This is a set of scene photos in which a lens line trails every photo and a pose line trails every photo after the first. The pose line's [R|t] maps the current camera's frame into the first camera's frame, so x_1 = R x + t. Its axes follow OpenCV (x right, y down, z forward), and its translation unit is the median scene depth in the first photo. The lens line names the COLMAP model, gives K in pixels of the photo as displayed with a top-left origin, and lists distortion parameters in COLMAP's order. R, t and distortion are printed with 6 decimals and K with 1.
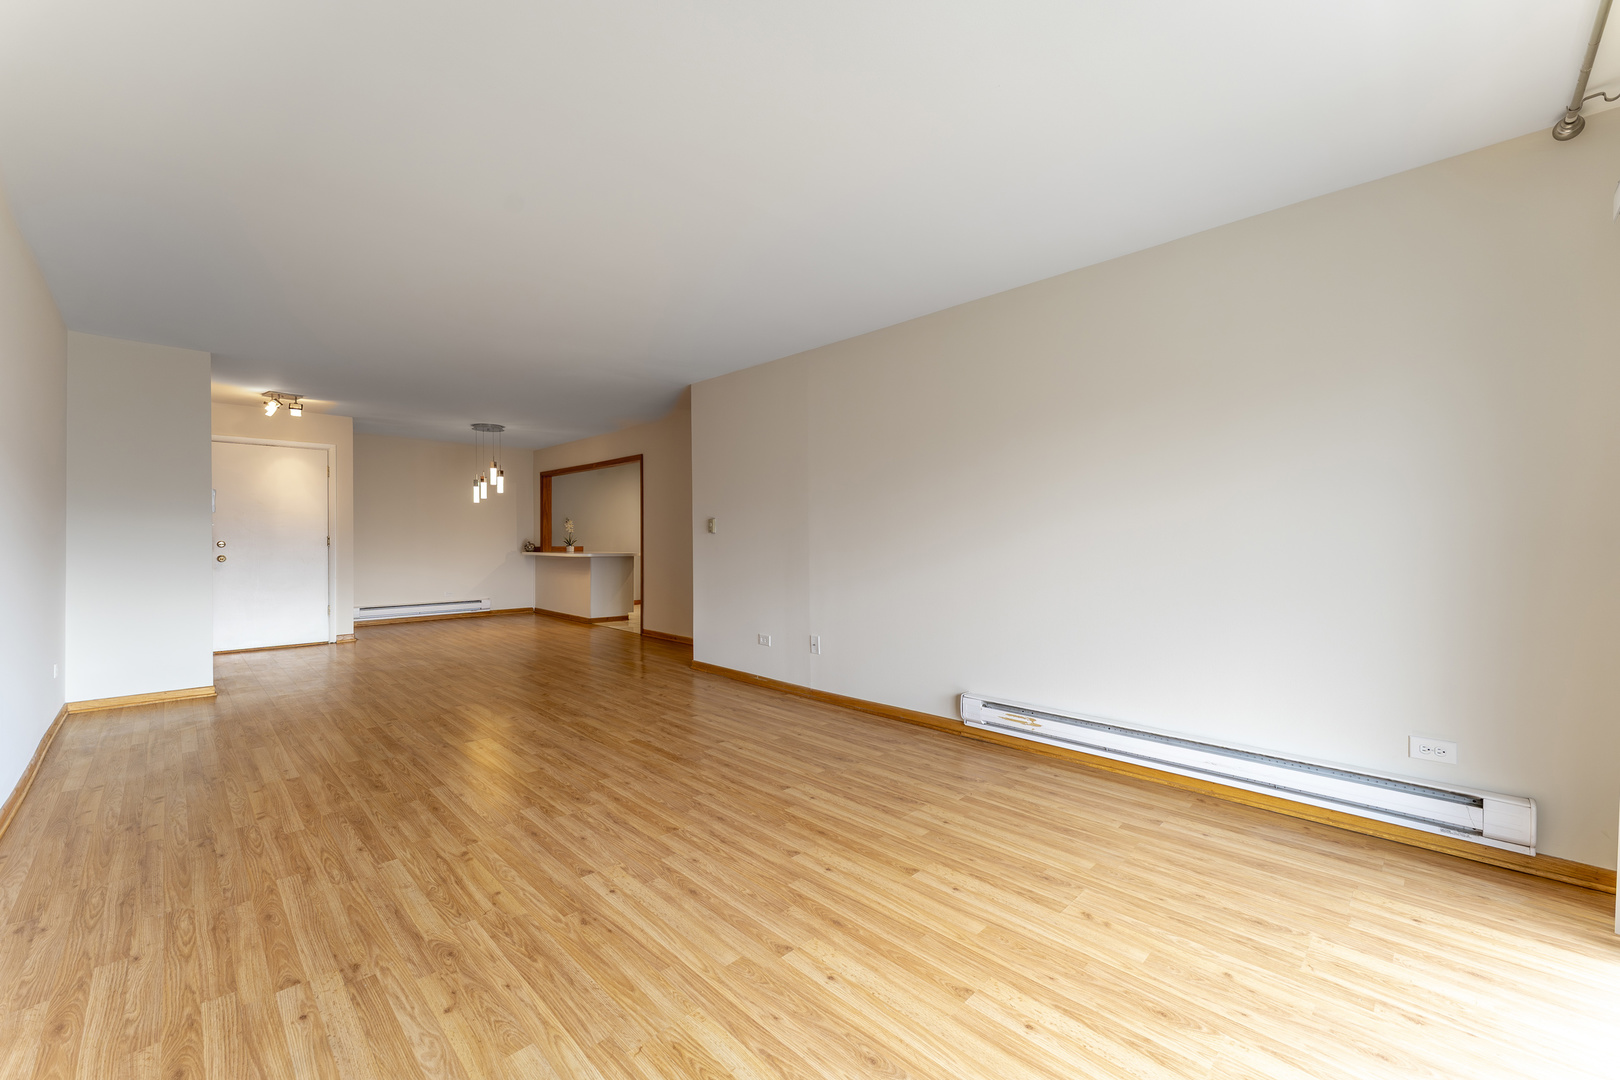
lens RADIAL K [[644.5, 0, 812.1], [0, 644.5, 532.3], [0, 0, 1]] dist [0.001109, -0.000053]
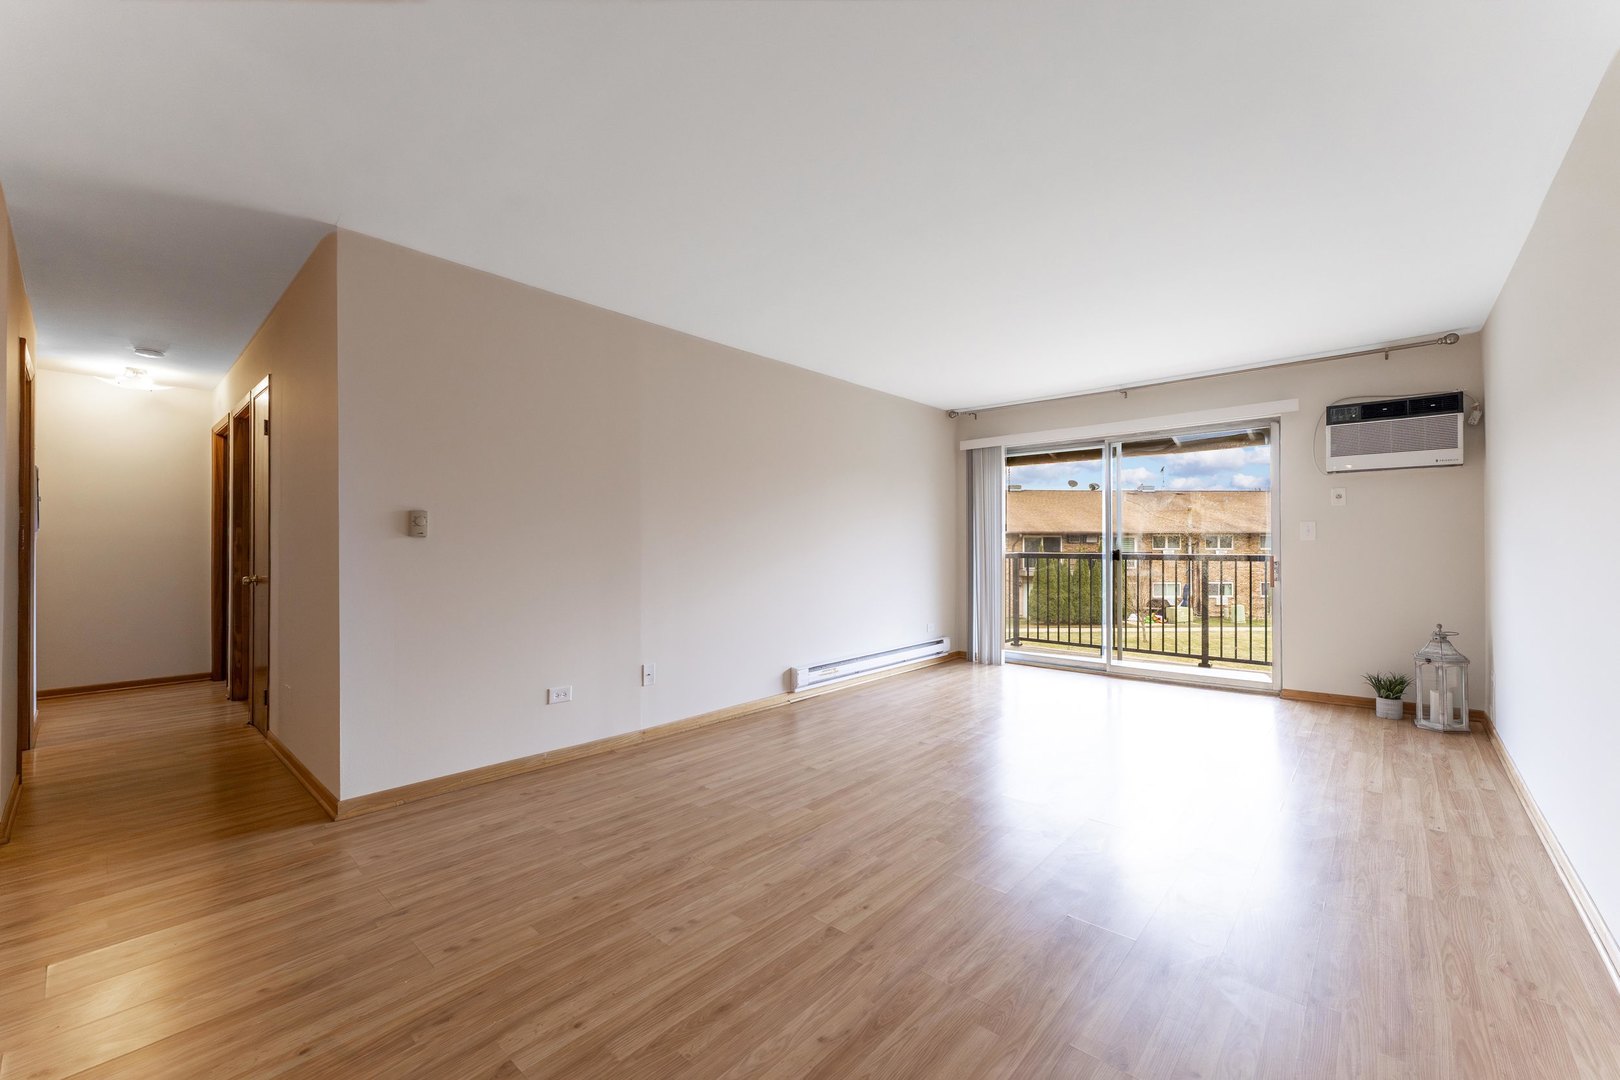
lens RADIAL K [[644.5, 0, 814.0], [0, 644.5, 556.6], [0, 0, 1]] dist [0.001109, -0.000053]
pose [[-0.058346, -0.013559, 0.998204, -1.041068], [-0.009571, 0.999869, 0.013022, 0.010872], [-0.998251, -0.008794, -0.058469, 1.038181]]
